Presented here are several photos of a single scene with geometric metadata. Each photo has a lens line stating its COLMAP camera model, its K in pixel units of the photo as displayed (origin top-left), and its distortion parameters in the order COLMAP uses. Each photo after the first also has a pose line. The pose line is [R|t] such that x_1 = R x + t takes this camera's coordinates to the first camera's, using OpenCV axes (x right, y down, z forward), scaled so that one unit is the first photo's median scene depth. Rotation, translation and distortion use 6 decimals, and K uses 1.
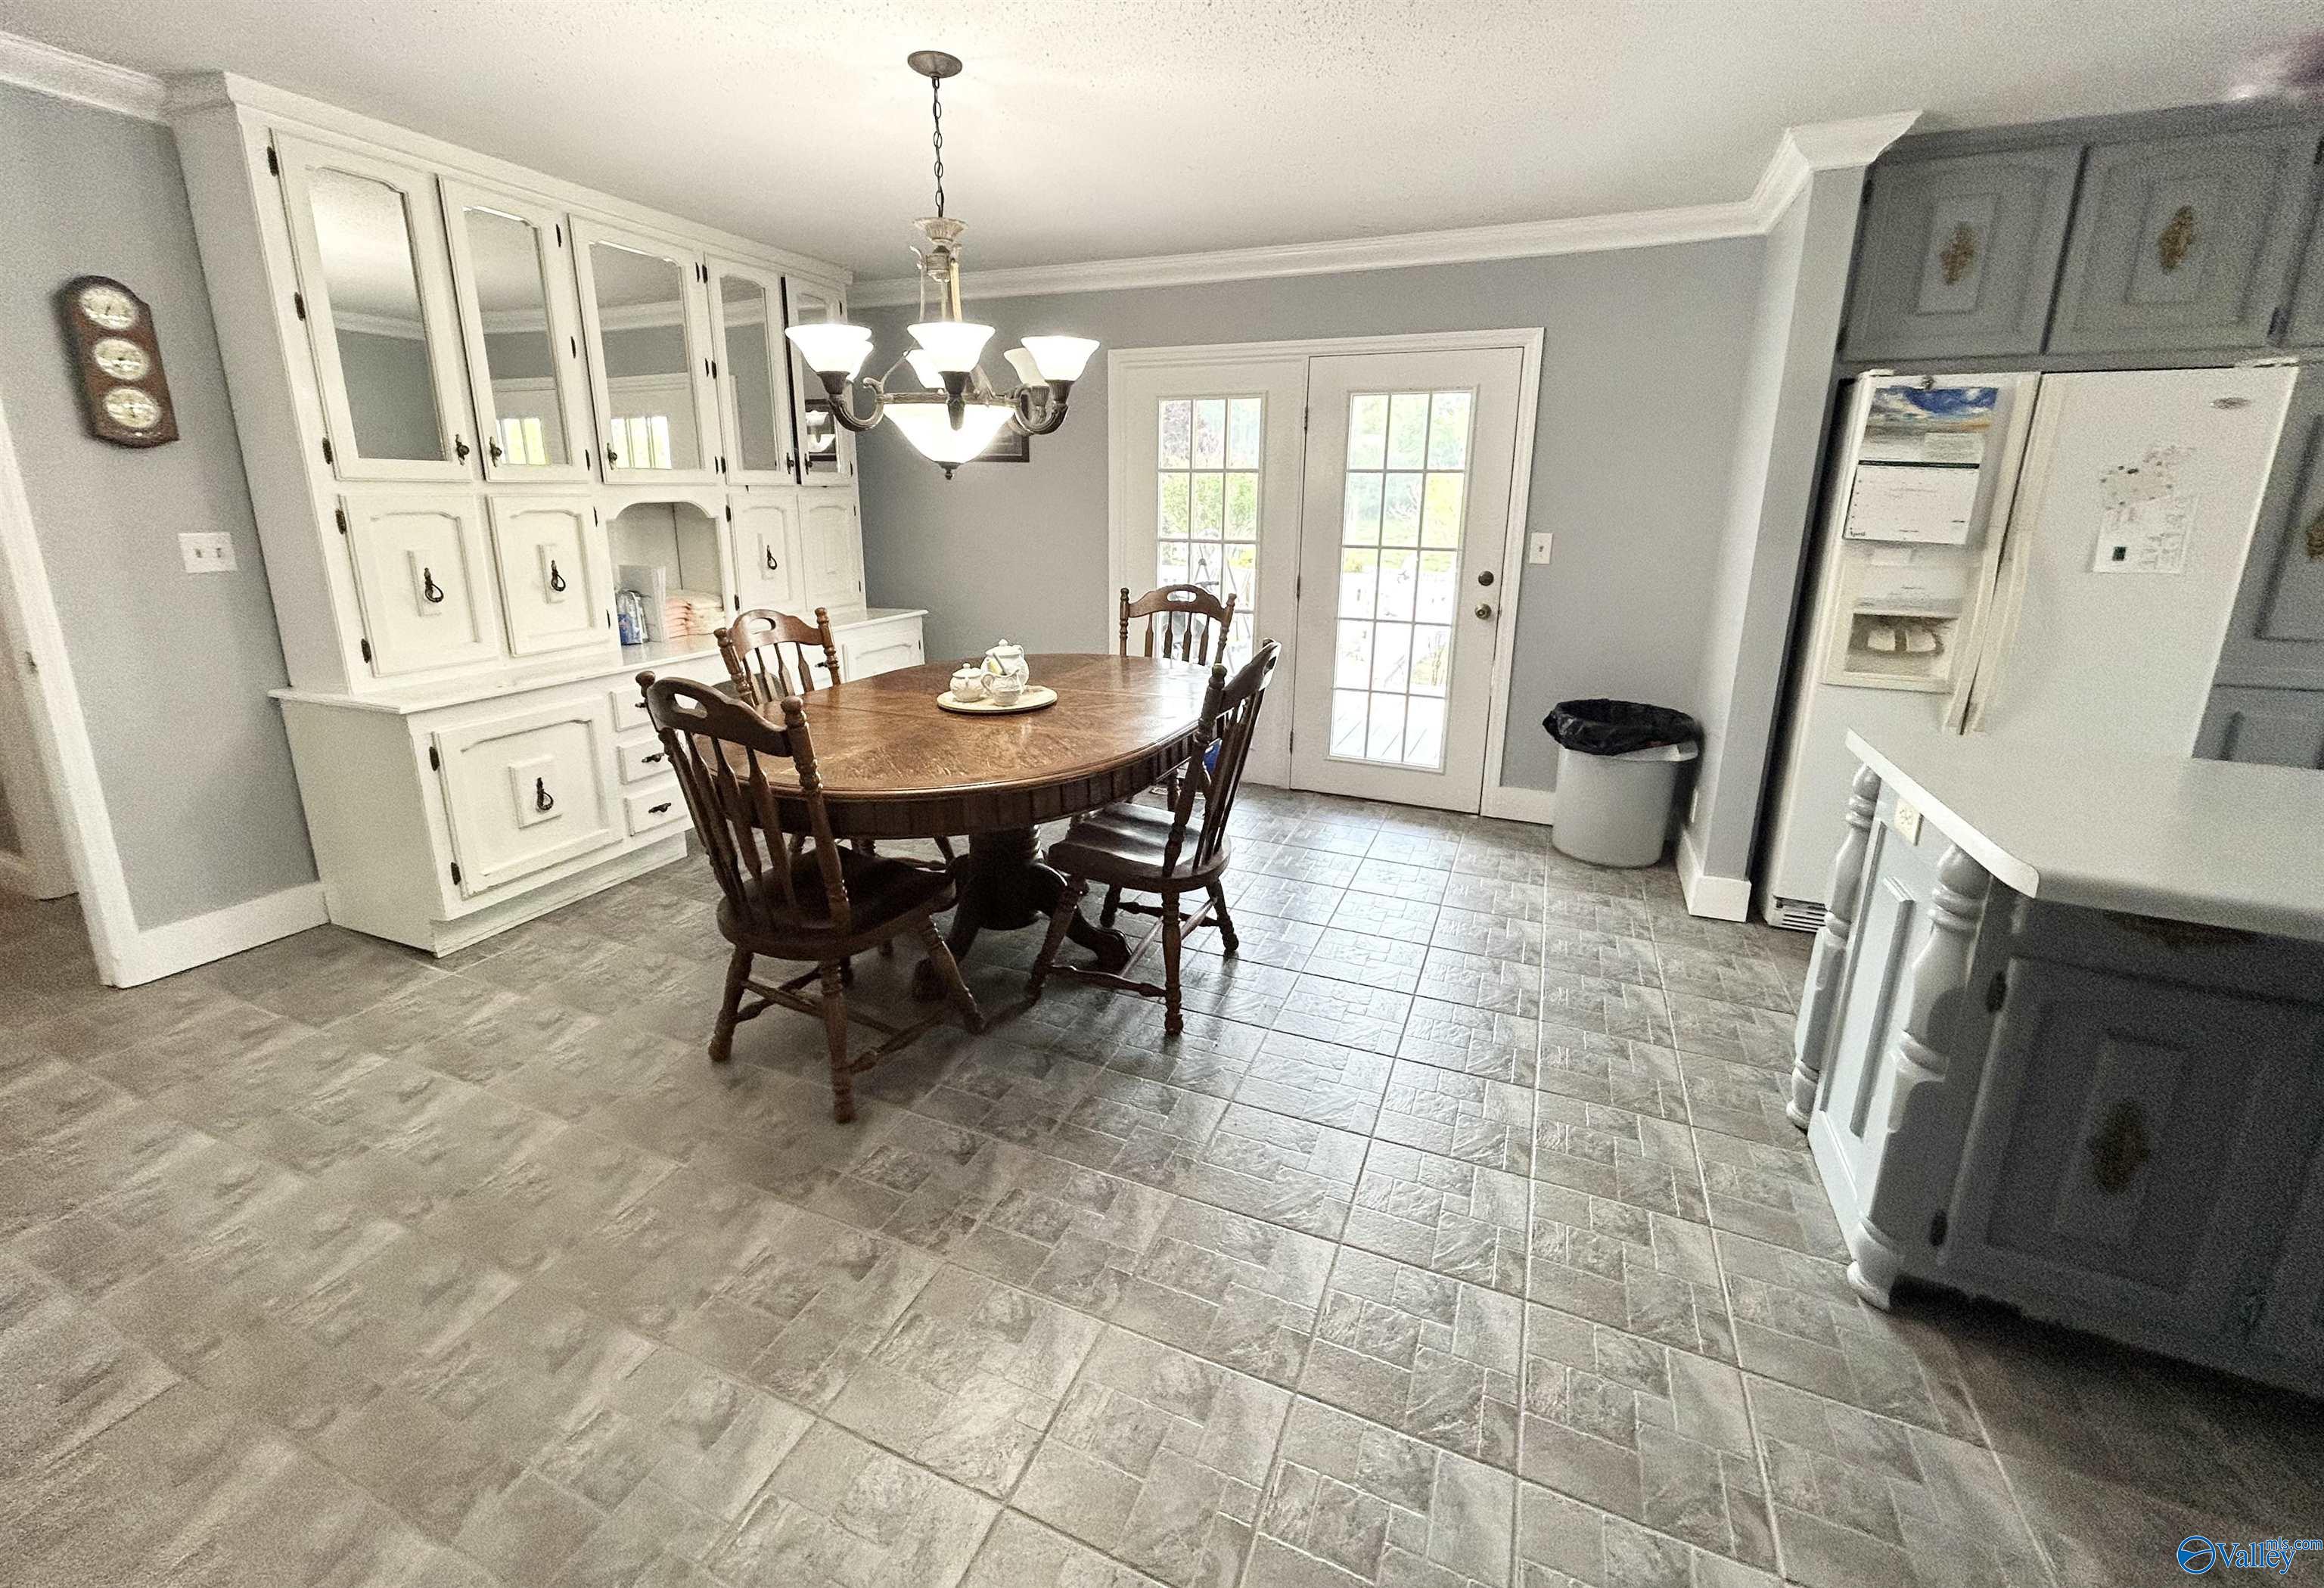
lens RADIAL K [[942.9, 0, 1157.4], [0, 942.9, 718.9], [0, 0, 1]] dist [0.001066, 0.000183]
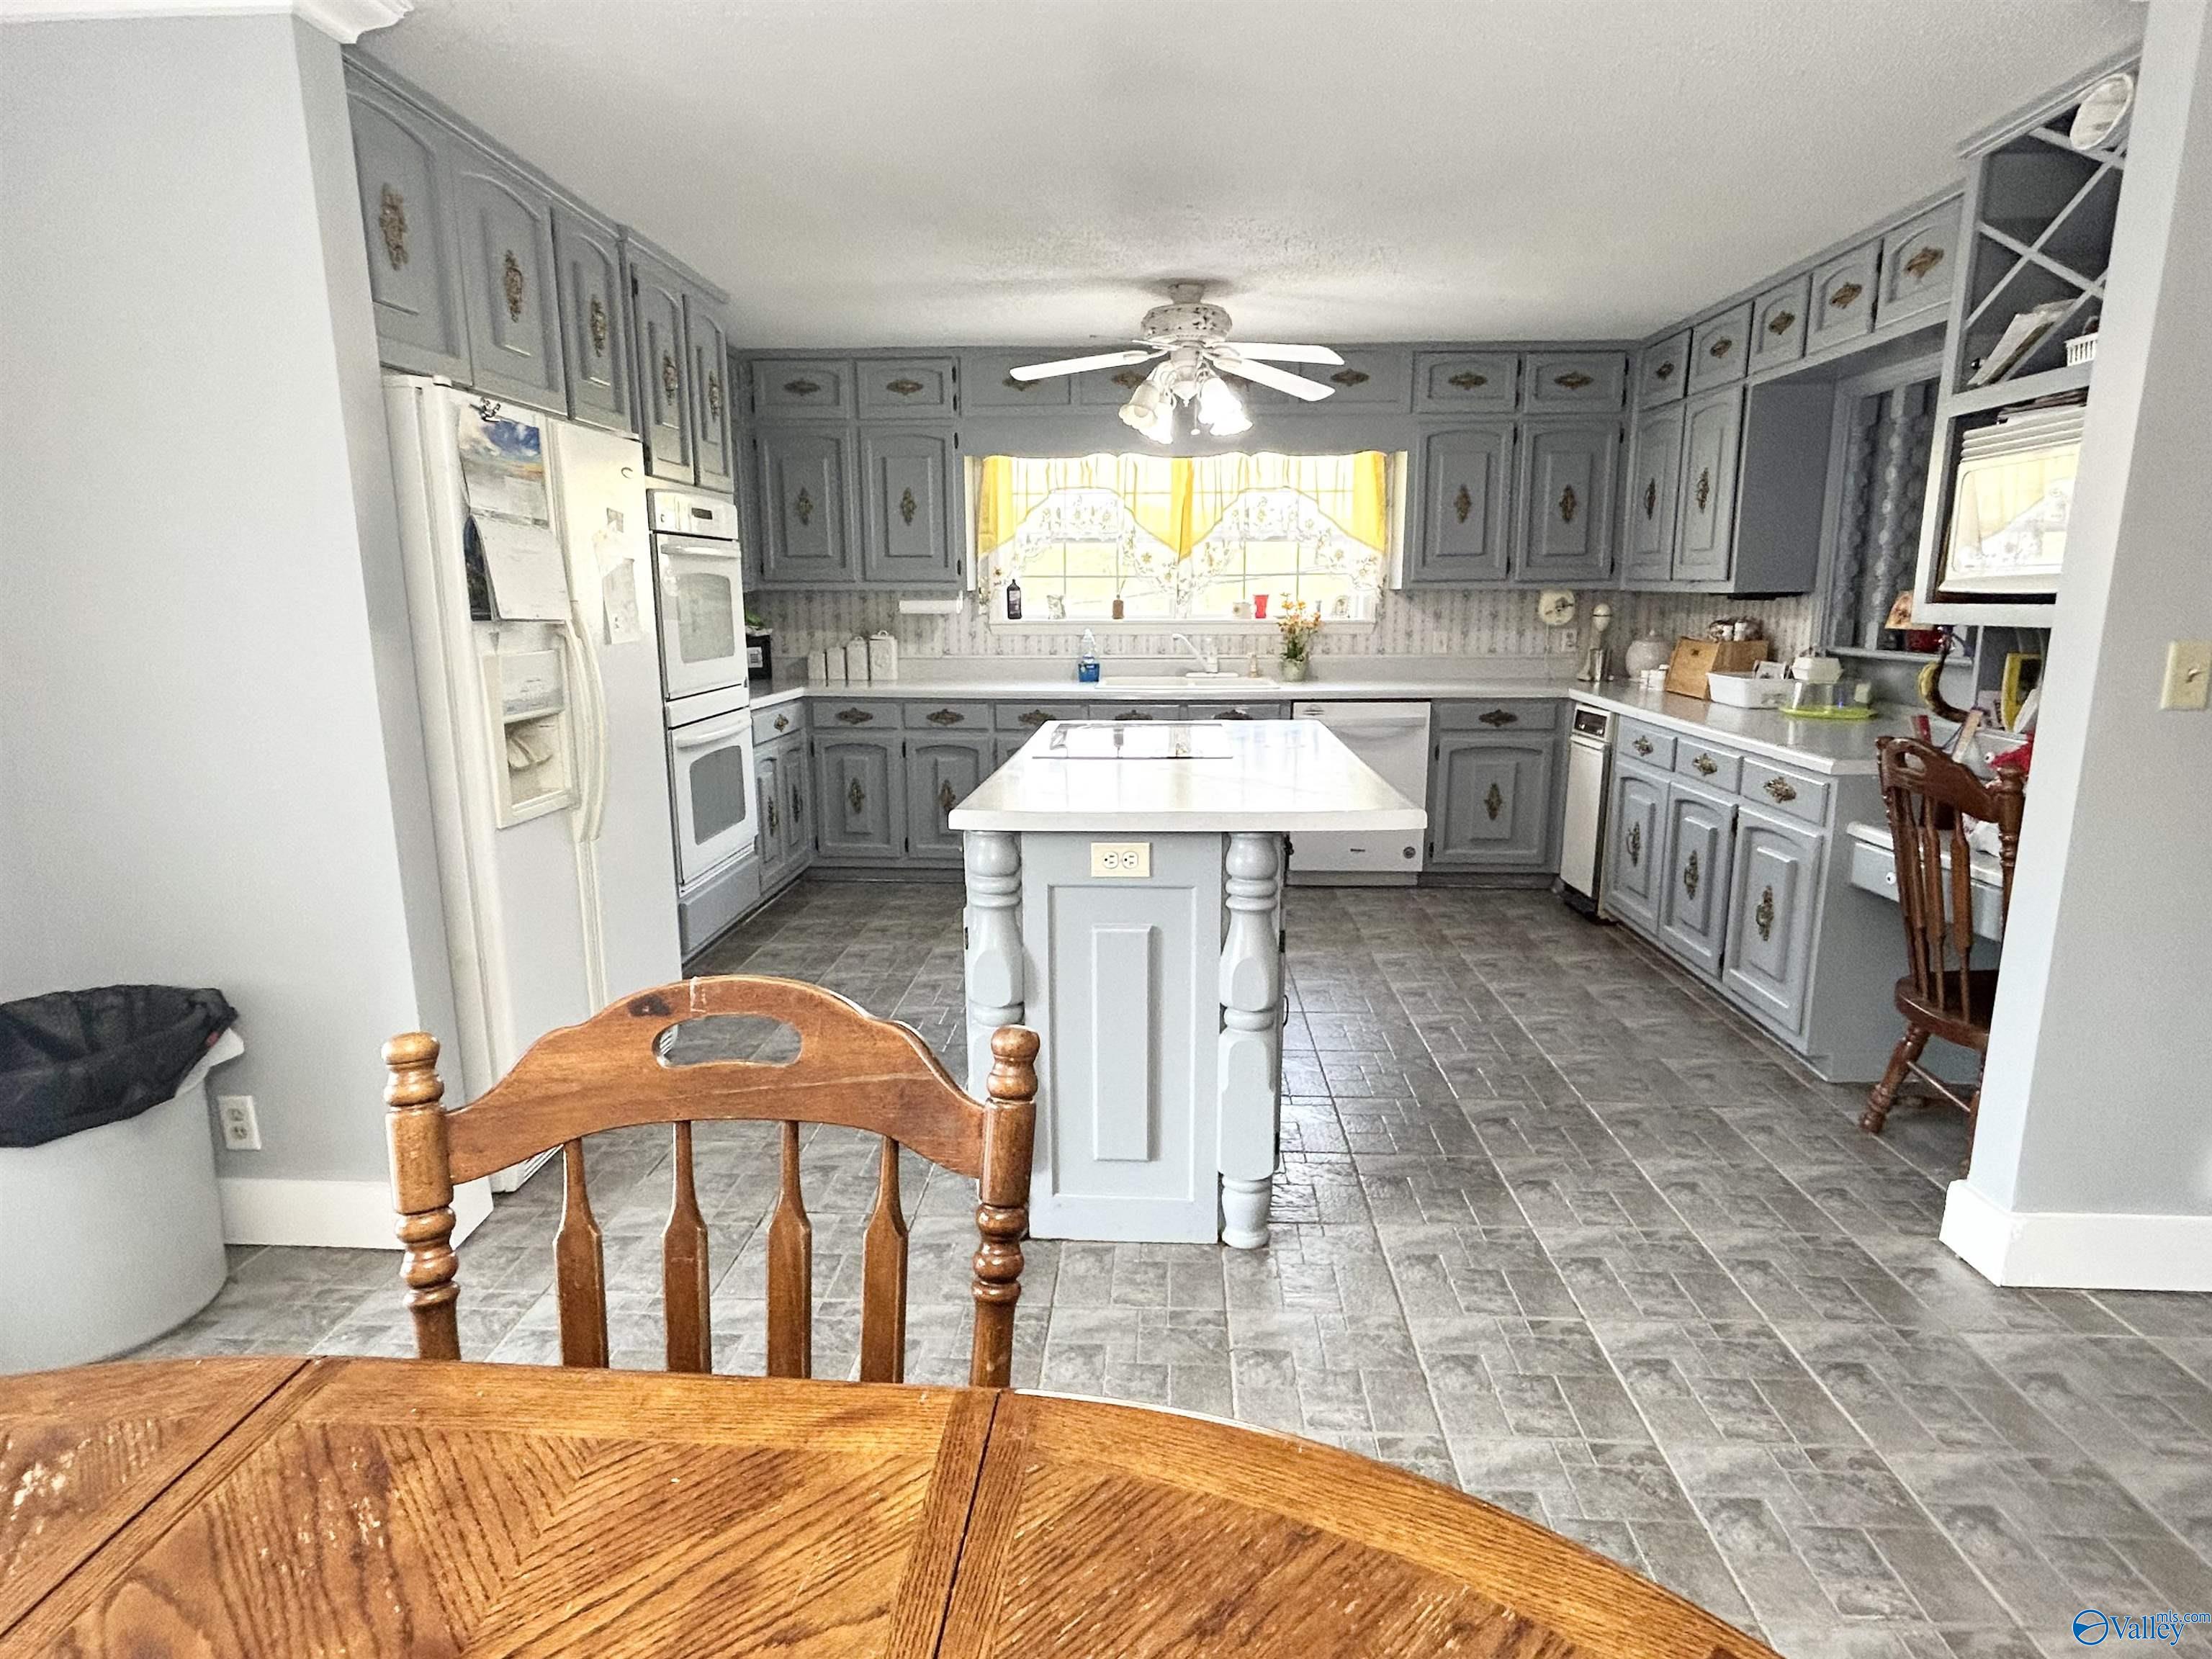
lens RADIAL K [[1180.1, 0, 1104.0], [0, 1180.1, 836.2], [0, 0, 1]] dist [-0.002909, 0.001726]
pose [[-0.341454, -0.200227, 0.918324, -0.264159], [0.220582, 0.932686, 0.285376, -0.197346], [-0.913648, 0.300008, -0.274303, 0.901987]]
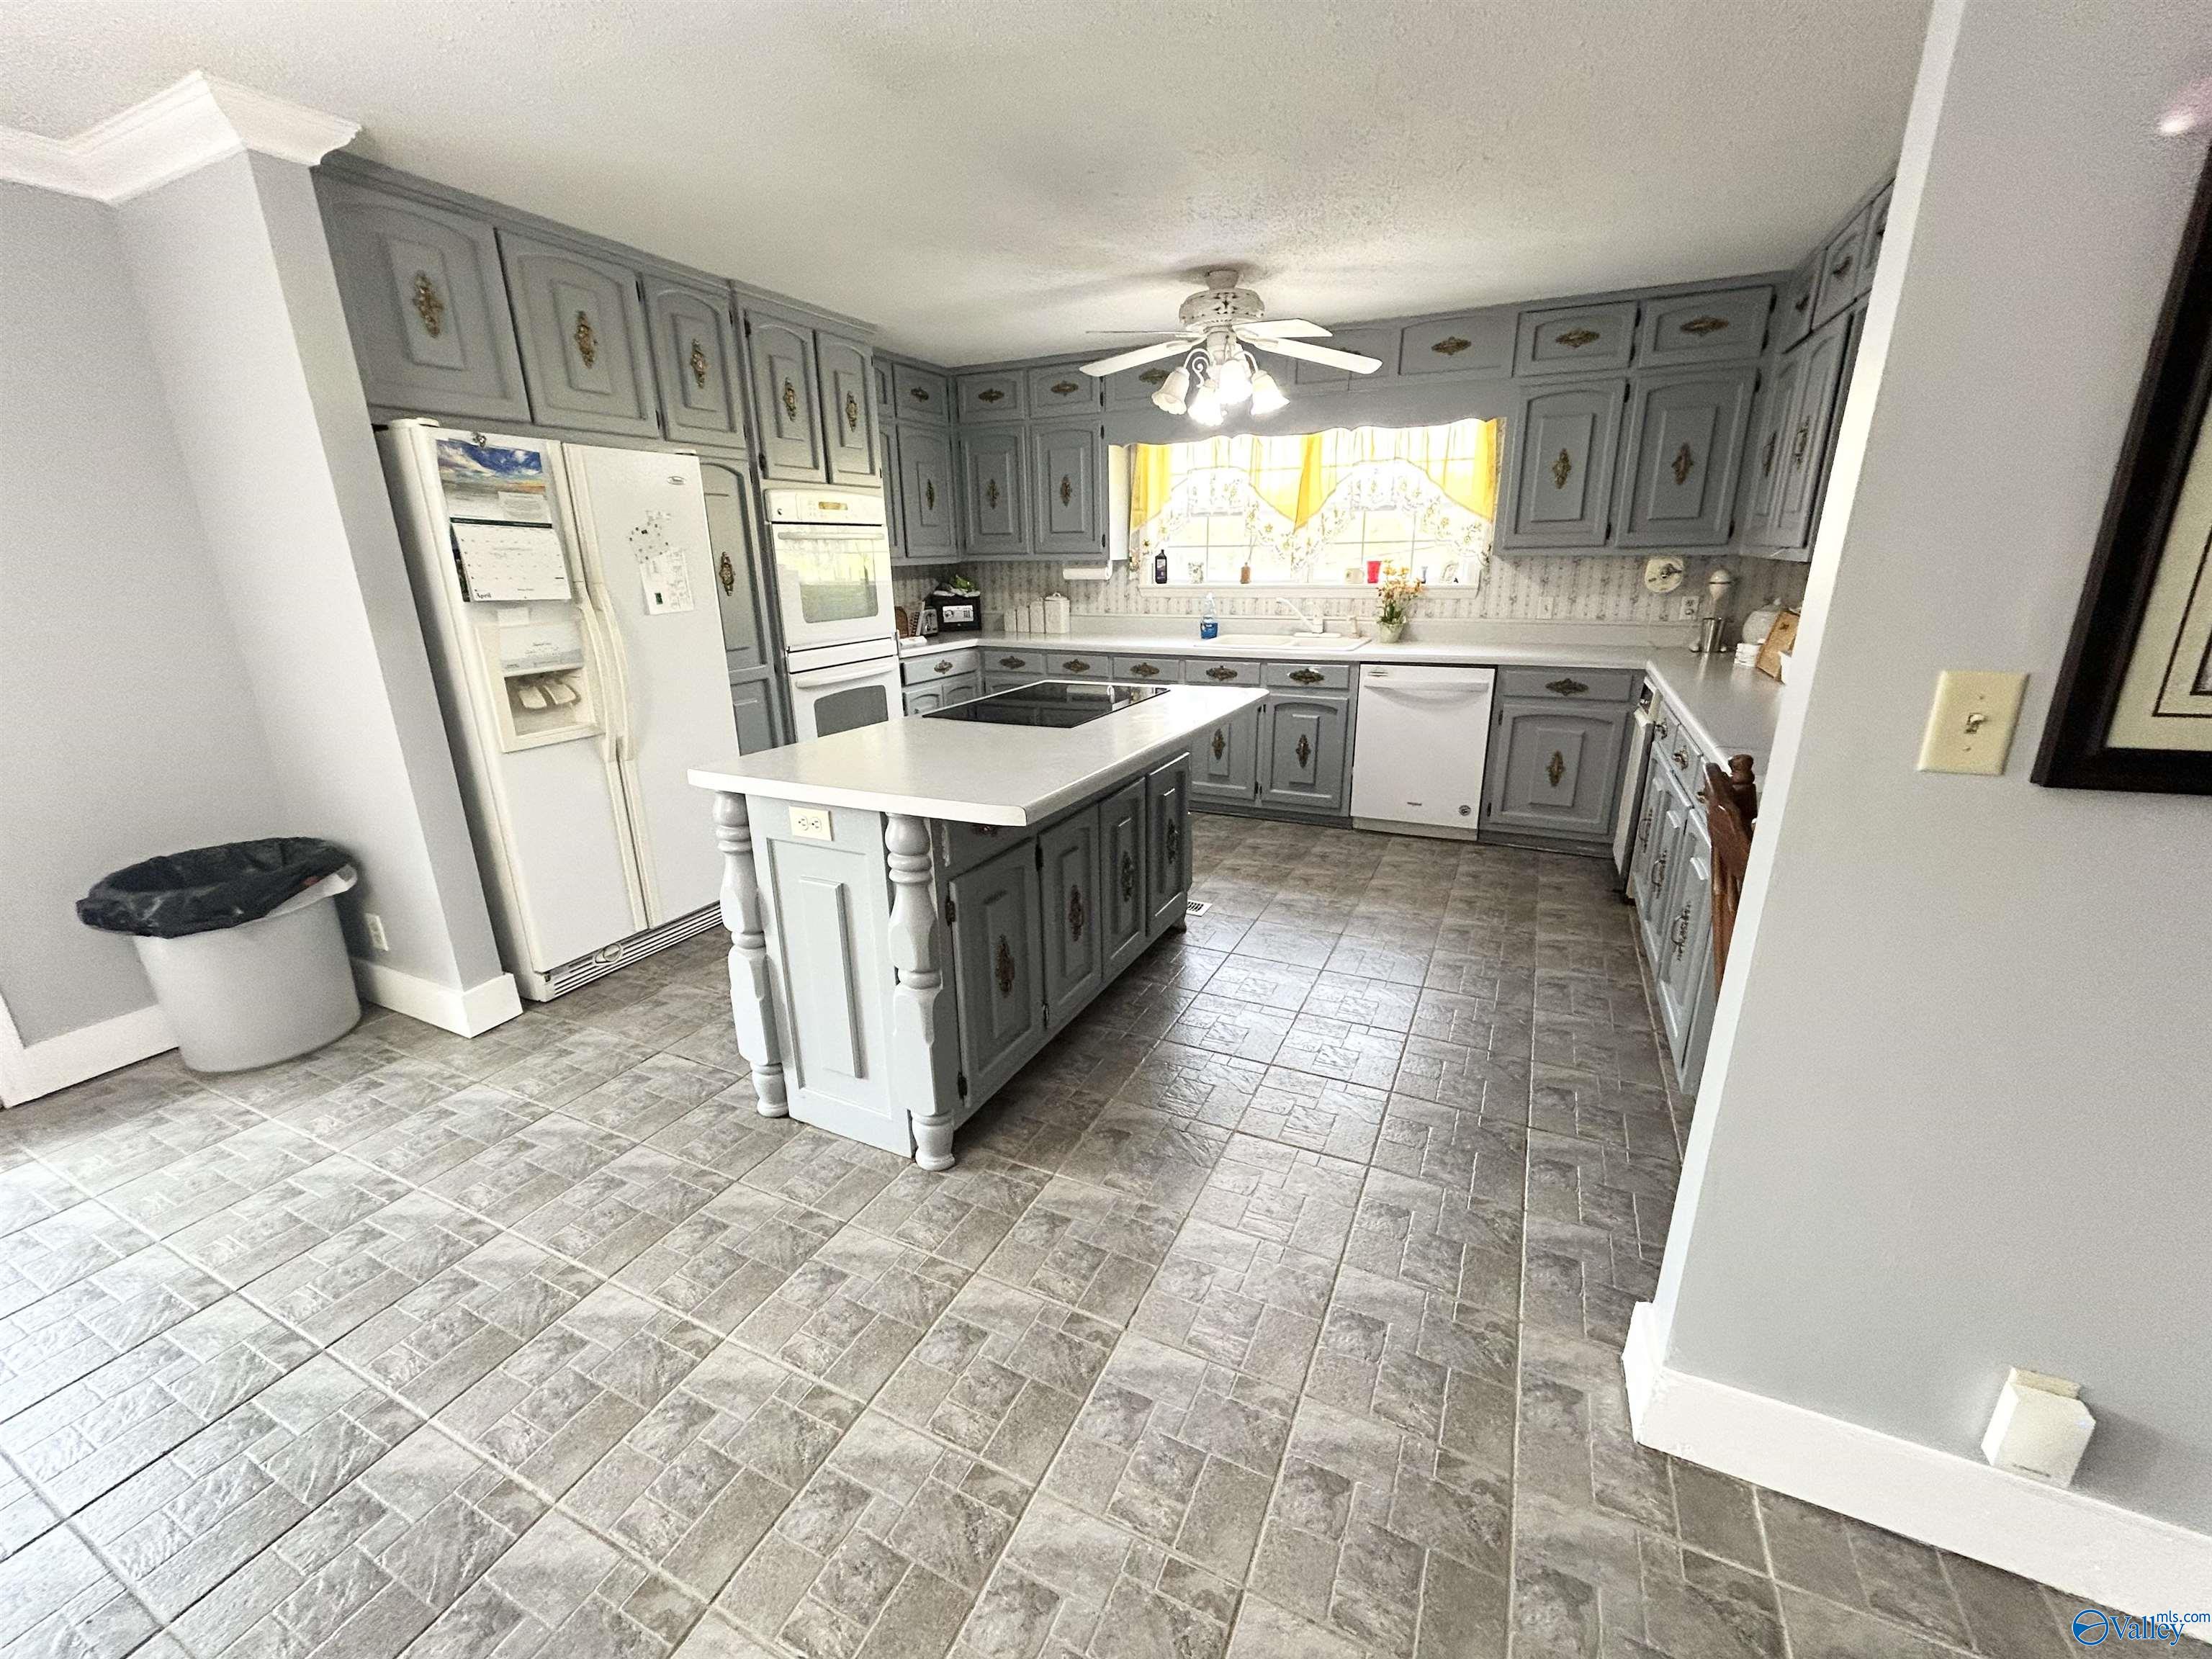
lens RADIAL K [[890.6, 0, 1117.8], [0, 890.6, 828.4], [0, 0, 1]] dist [-0.002020, 0.001843]
pose [[0.043803, -0.307910, 0.950407, -0.173669], [0.249589, 0.924526, 0.288022, -0.077367], [-0.967361, 0.224595, 0.117348, 0.323380]]
